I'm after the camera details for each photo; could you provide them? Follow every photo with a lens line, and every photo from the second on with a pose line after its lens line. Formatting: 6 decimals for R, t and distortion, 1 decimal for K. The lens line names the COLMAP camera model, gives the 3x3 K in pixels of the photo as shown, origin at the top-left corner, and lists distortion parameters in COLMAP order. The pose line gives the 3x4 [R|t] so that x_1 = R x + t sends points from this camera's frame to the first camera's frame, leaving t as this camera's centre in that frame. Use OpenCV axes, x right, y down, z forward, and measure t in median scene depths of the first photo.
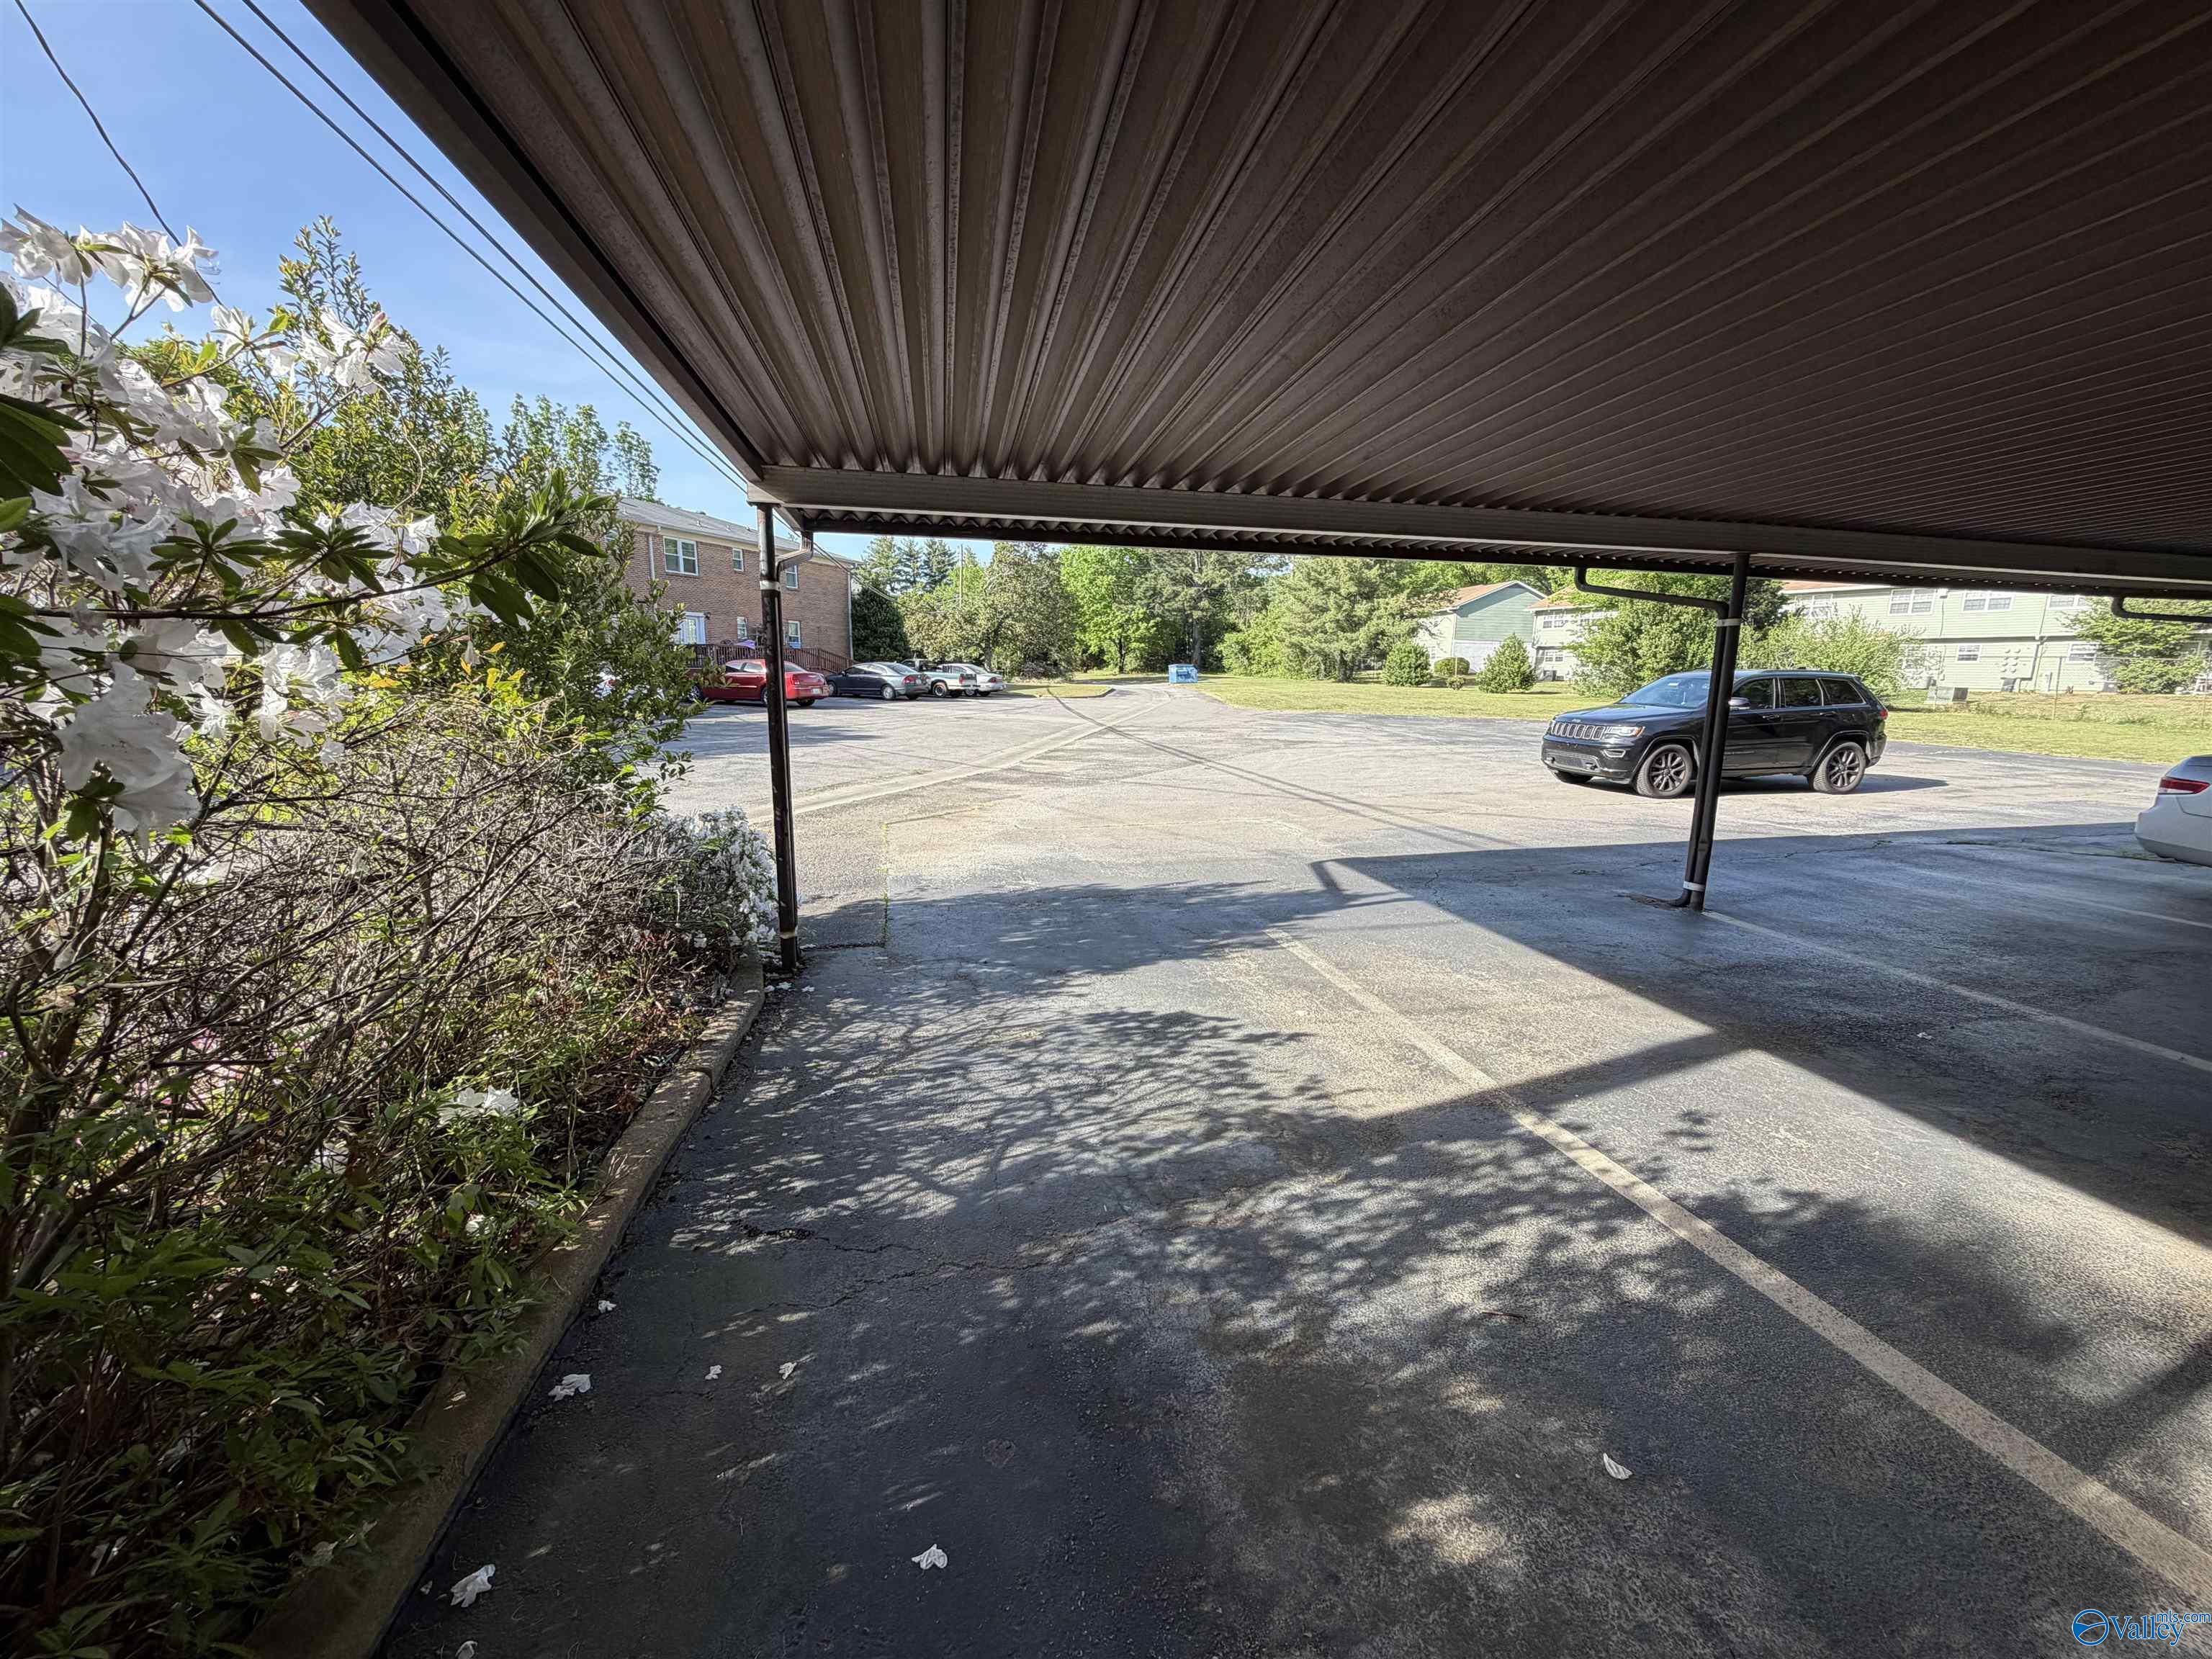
lens RADIAL K [[875.6, 0, 1100.4], [0, 875.6, 833.0], [0, 0, 1]] dist [-0.000096, -0.000117]
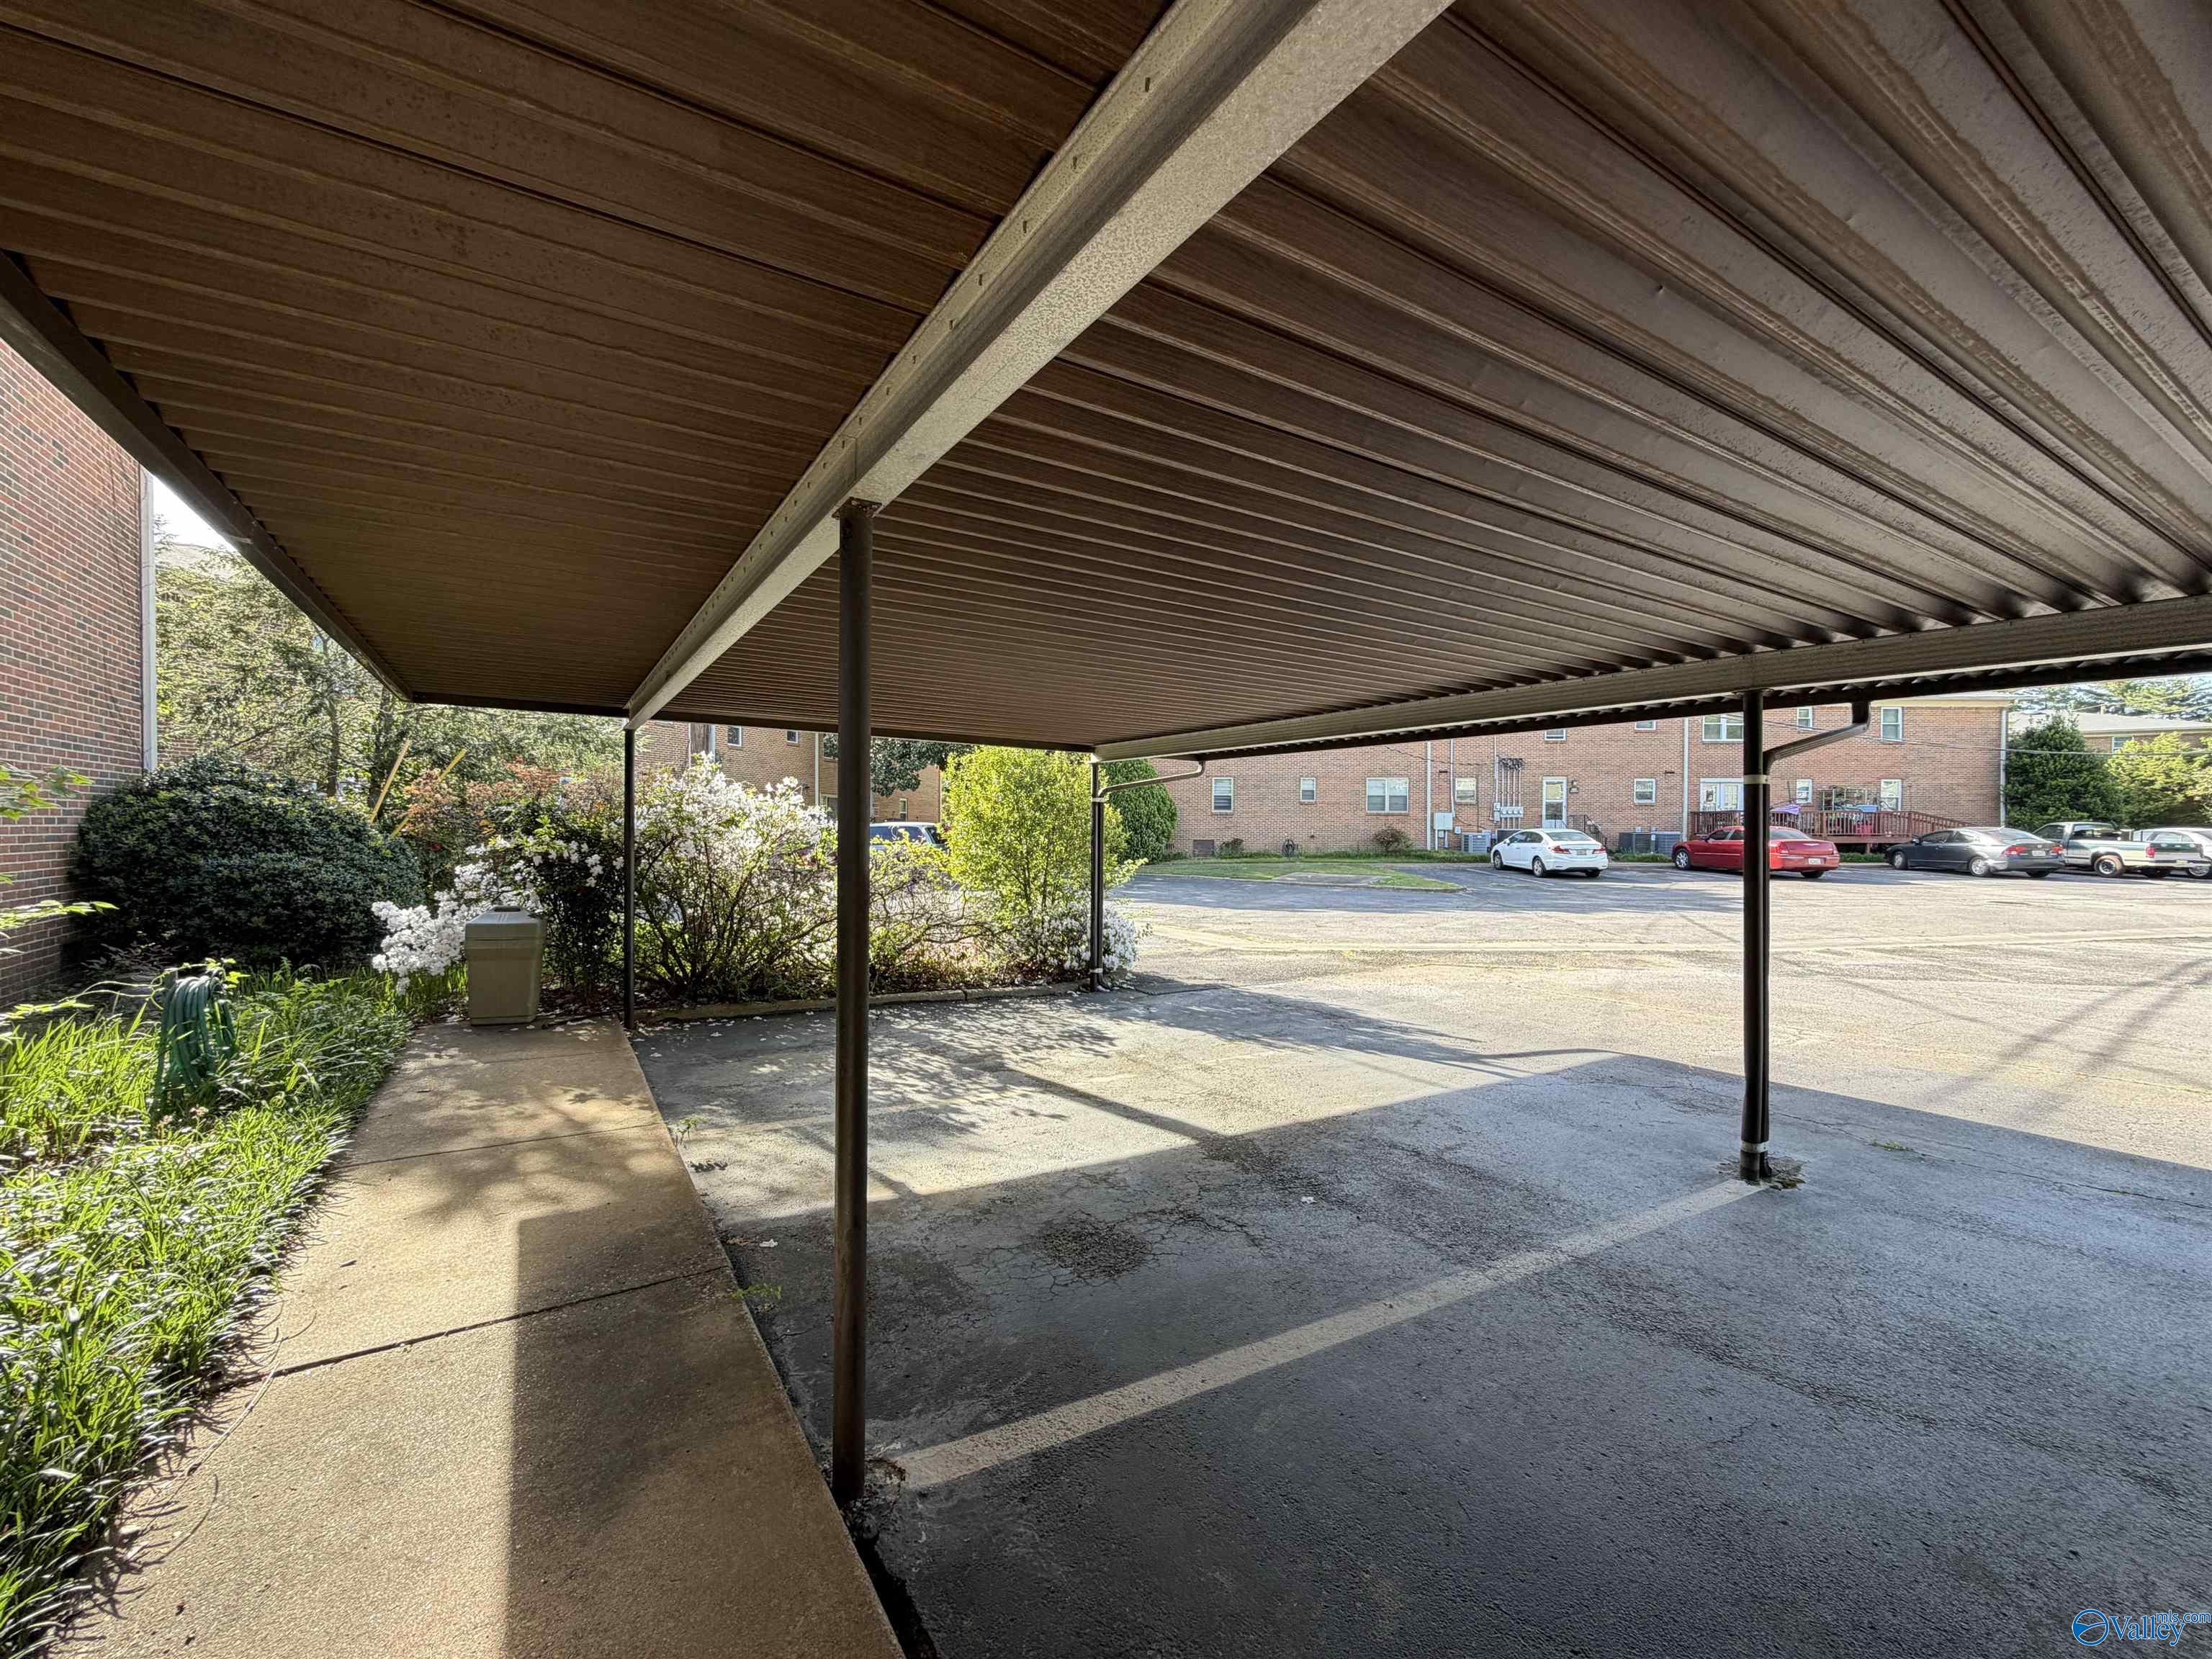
lens RADIAL K [[875.6, 0, 1100.4], [0, 875.6, 833.0], [0, 0, 1]] dist [-0.000096, -0.000117]
pose [[0.338990, -0.003401, -0.940784, 2.223304], [-0.172377, 0.982840, -0.065665, -0.092488], [0.924863, 0.184429, 0.332586, 0.450391]]
